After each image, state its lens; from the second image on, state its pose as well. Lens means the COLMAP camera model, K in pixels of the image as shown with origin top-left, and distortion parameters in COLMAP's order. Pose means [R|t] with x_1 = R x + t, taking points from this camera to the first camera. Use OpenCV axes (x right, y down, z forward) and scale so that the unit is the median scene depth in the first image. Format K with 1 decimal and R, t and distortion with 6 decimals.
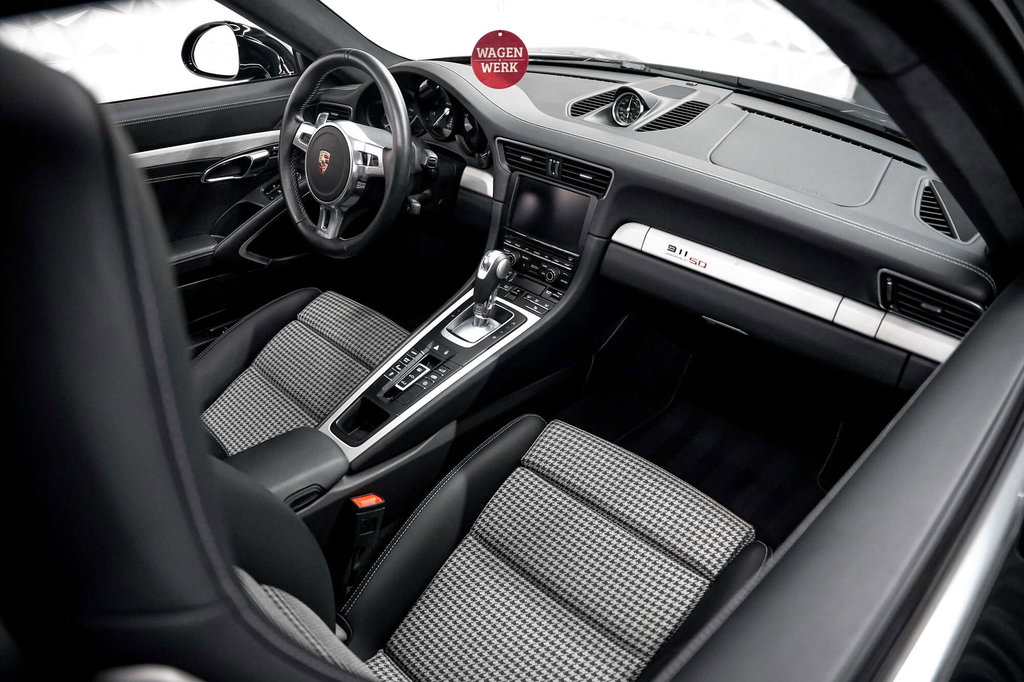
lens RADIAL K [[702.9, 0, 513.9], [0, 702.9, 336.2], [0, 0, 1]] dist [-0.120017, 0.032702]
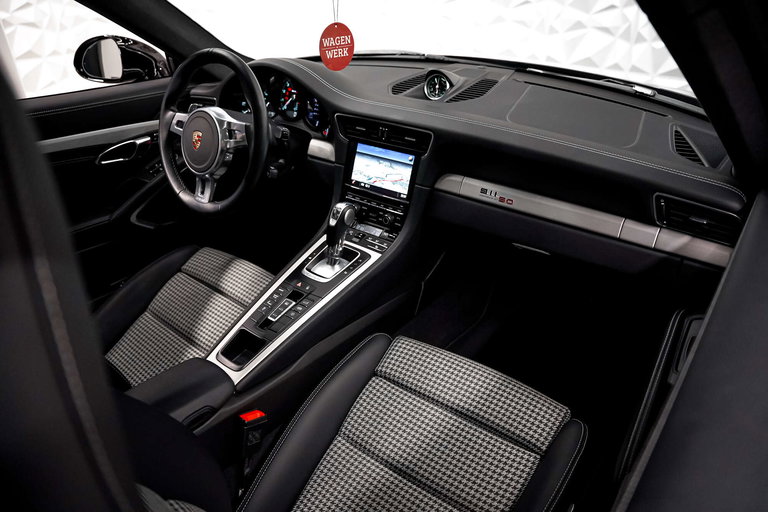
lens RADIAL K [[527.1, 0, 384.9], [0, 527.1, 254.4], [0, 0, 1]] dist [-0.120017, 0.032702]
pose [[0.994439, -0.070395, 0.078325, -0.030795], [0.073620, 0.996521, -0.039072, 0.011243], [-0.075302, 0.044621, 0.996162, 0.076892]]
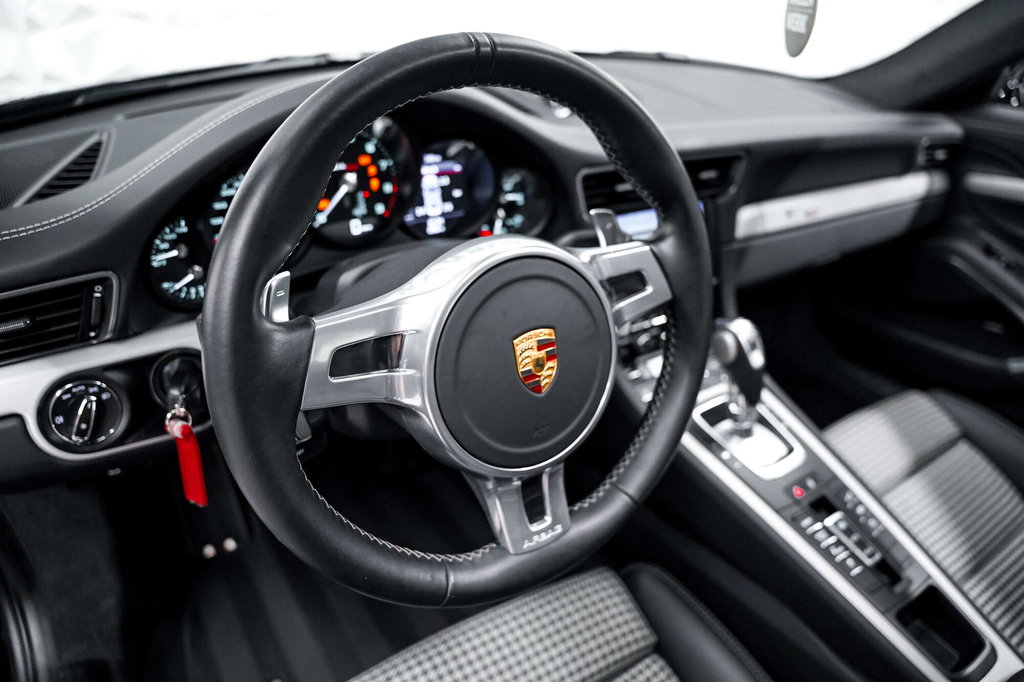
lens RADIAL K [[702.9, 0, 532.1], [0, 702.9, 348.0], [0, 0, 1]] dist [-0.120017, 0.032702]
pose [[0.211665, -0.485048, 0.848485, -0.636925], [0.470106, 0.811656, 0.346720, -0.423947], [-0.856854, 0.325489, 0.399823, 0.943729]]
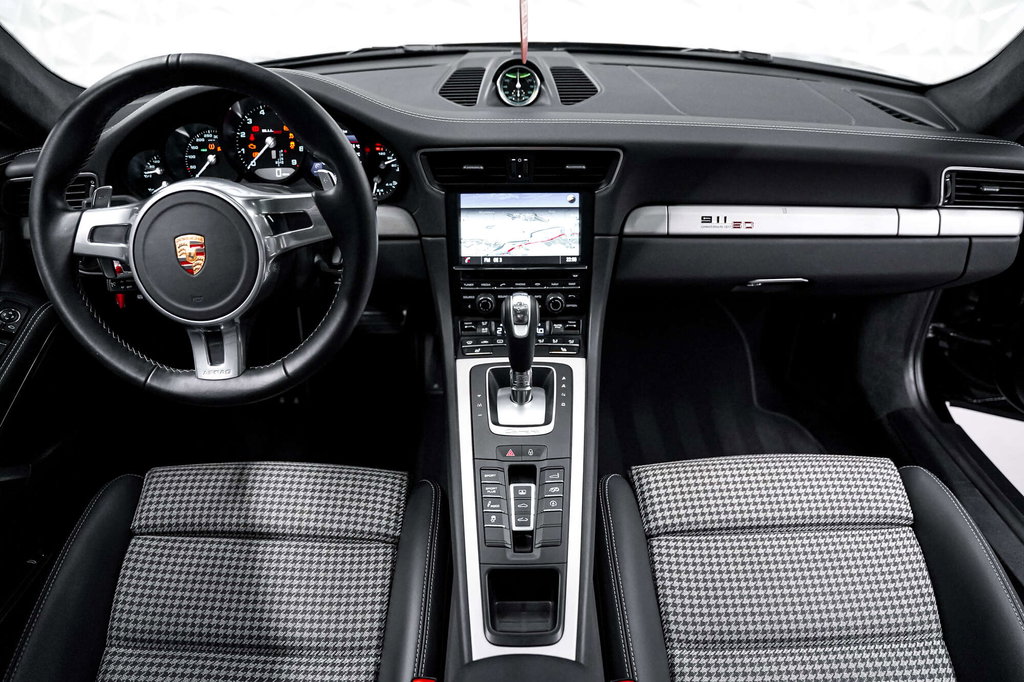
lens RADIAL K [[702.9, 0, 516.5], [0, 702.9, 347.1], [0, 0, 1]] dist [-0.120017, 0.032702]
pose [[0.730104, -0.373114, 0.572481, -0.475240], [0.375782, 0.918948, 0.119675, -0.164294], [-0.570733, 0.127753, 0.811137, 0.437170]]
